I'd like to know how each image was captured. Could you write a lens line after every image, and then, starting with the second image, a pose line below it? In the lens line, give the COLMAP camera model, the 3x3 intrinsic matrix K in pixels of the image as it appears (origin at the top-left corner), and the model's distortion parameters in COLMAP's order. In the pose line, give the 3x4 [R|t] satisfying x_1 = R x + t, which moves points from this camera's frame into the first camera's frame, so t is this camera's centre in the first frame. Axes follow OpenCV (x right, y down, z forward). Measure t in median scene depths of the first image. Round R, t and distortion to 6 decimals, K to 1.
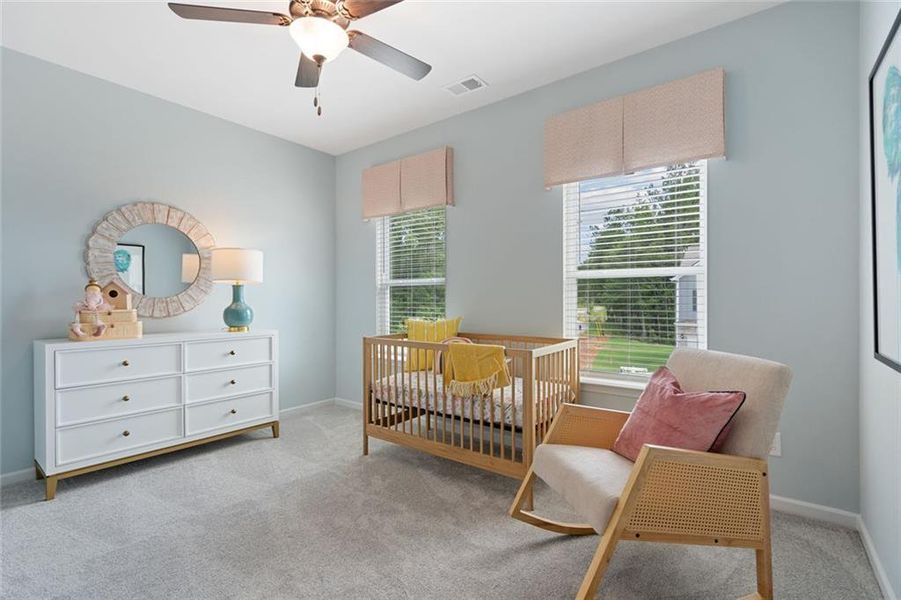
lens RADIAL K [[414.0, 0, 444.4], [0, 414.0, 301.0], [0, 0, 1]] dist [0.000519, -0.000076]
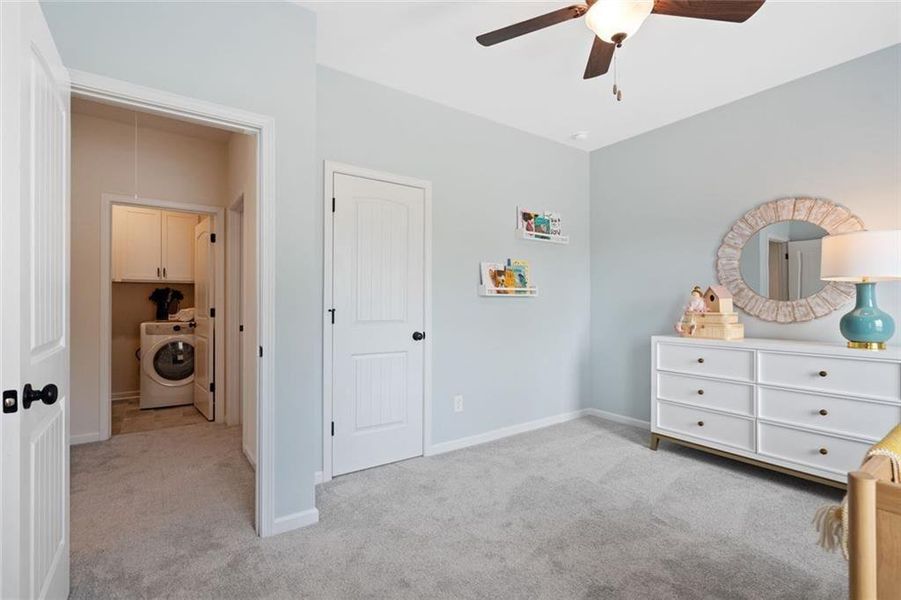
lens RADIAL K [[414.0, 0, 444.4], [0, 414.0, 300.9], [0, 0, 1]] dist [0.000519, -0.000076]
pose [[-0.294406, -0.001687, -0.955679, 0.452583], [-0.002632, 0.999996, -0.000955, -0.006562], [0.955677, 0.002234, -0.294409, 0.607826]]
